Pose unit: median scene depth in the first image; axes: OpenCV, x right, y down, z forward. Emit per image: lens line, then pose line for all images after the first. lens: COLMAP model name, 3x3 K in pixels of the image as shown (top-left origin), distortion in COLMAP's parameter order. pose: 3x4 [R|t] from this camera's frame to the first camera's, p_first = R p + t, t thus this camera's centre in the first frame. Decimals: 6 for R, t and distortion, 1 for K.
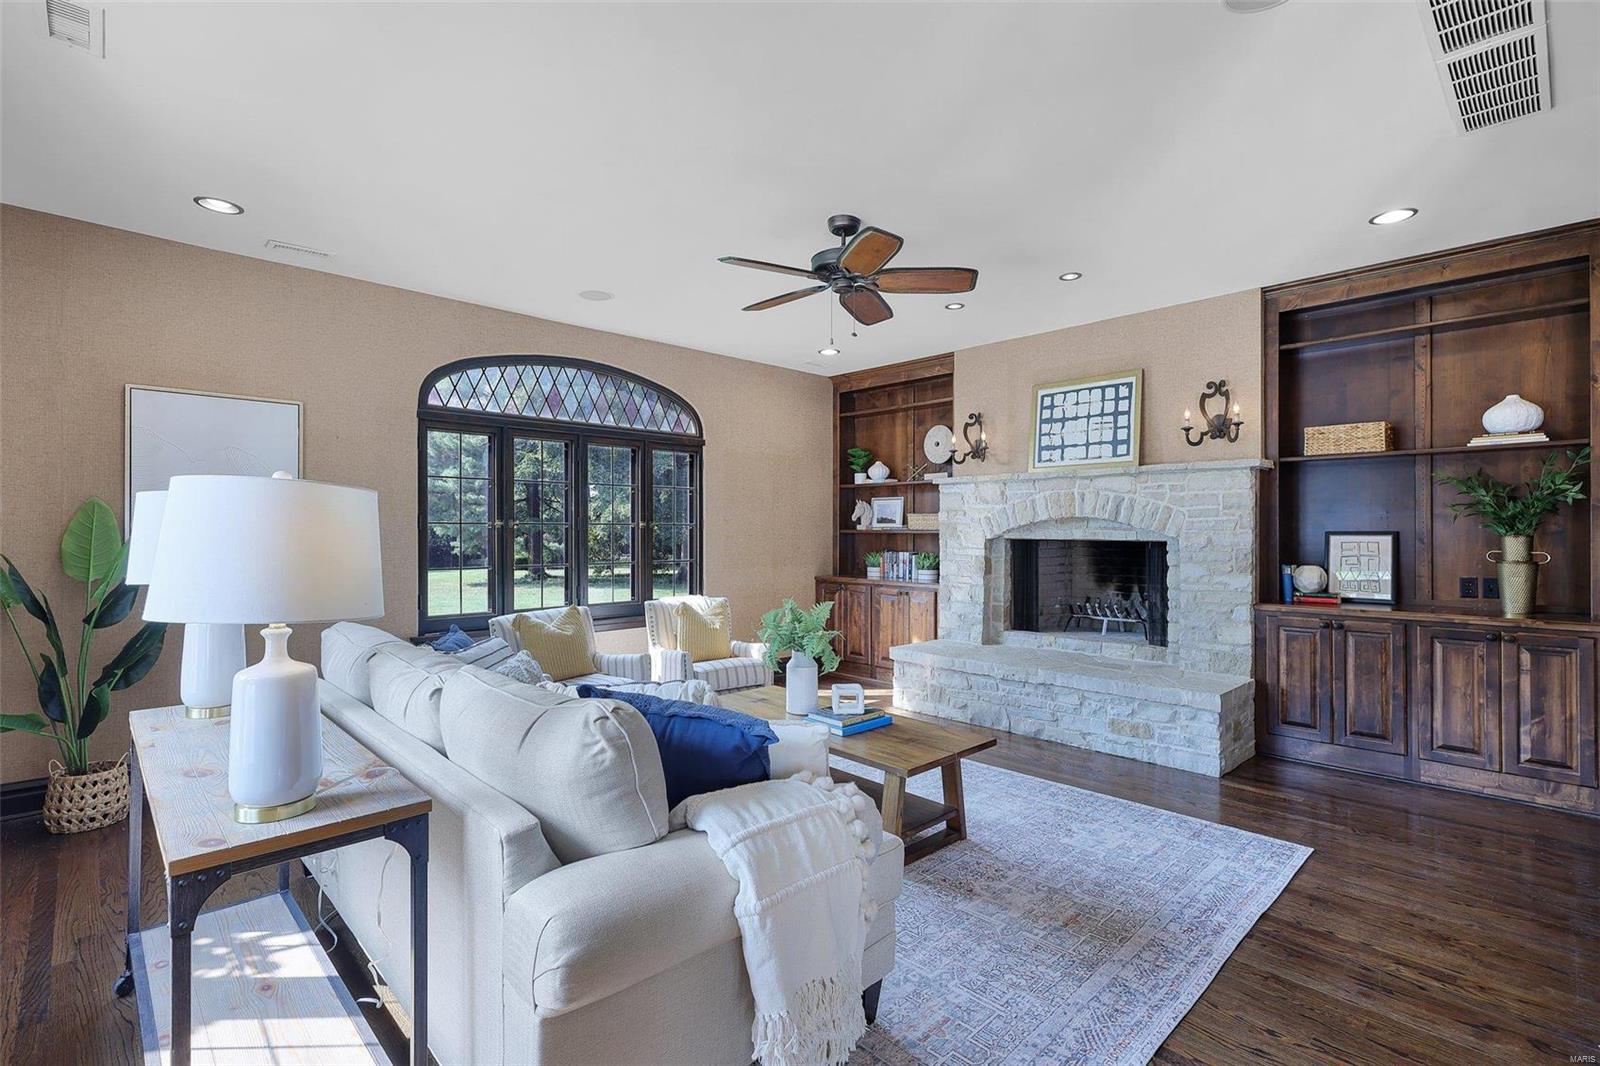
lens RADIAL K [[738.9, 0, 815.7], [0, 738.9, 534.1], [0, 0, 1]] dist [-0.000347, 0.001140]
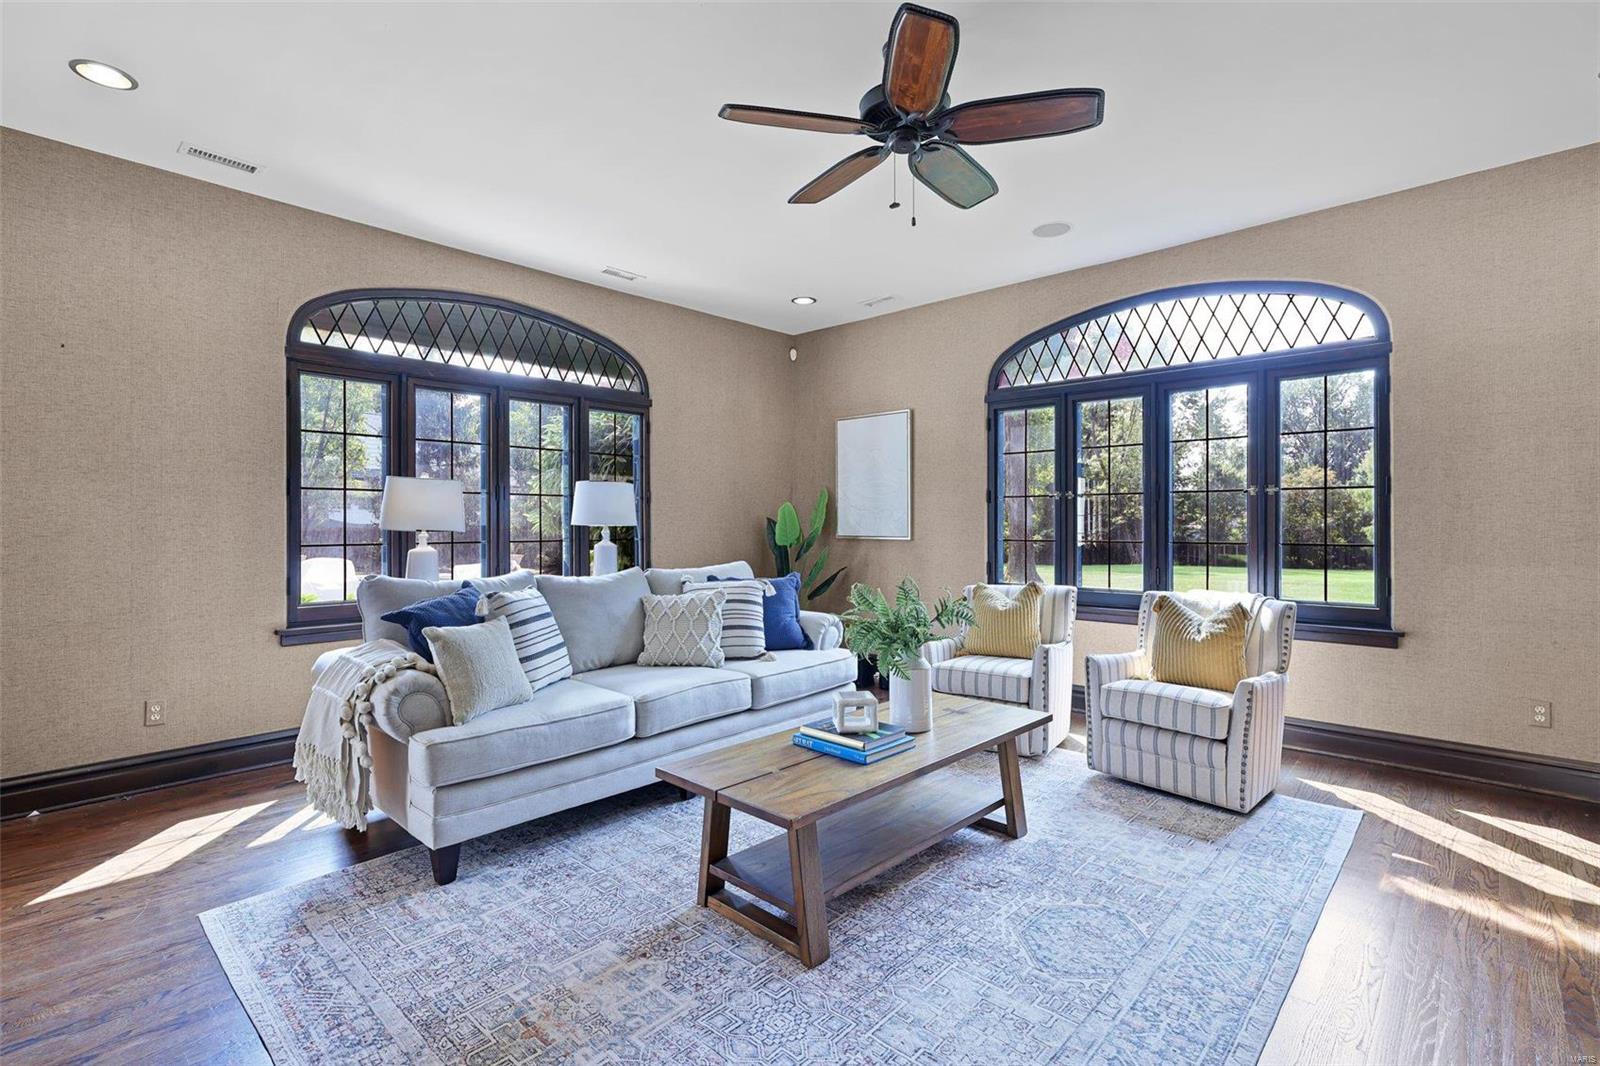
lens RADIAL K [[738.9, 0, 796.5], [0, 738.9, 520.9], [0, 0, 1]] dist [-0.000347, 0.001140]
pose [[0.031903, -0.000876, -0.999491, 0.557451], [0.003596, 0.999993, -0.000761, 0.021361], [0.999485, -0.003570, 0.031906, 0.649525]]
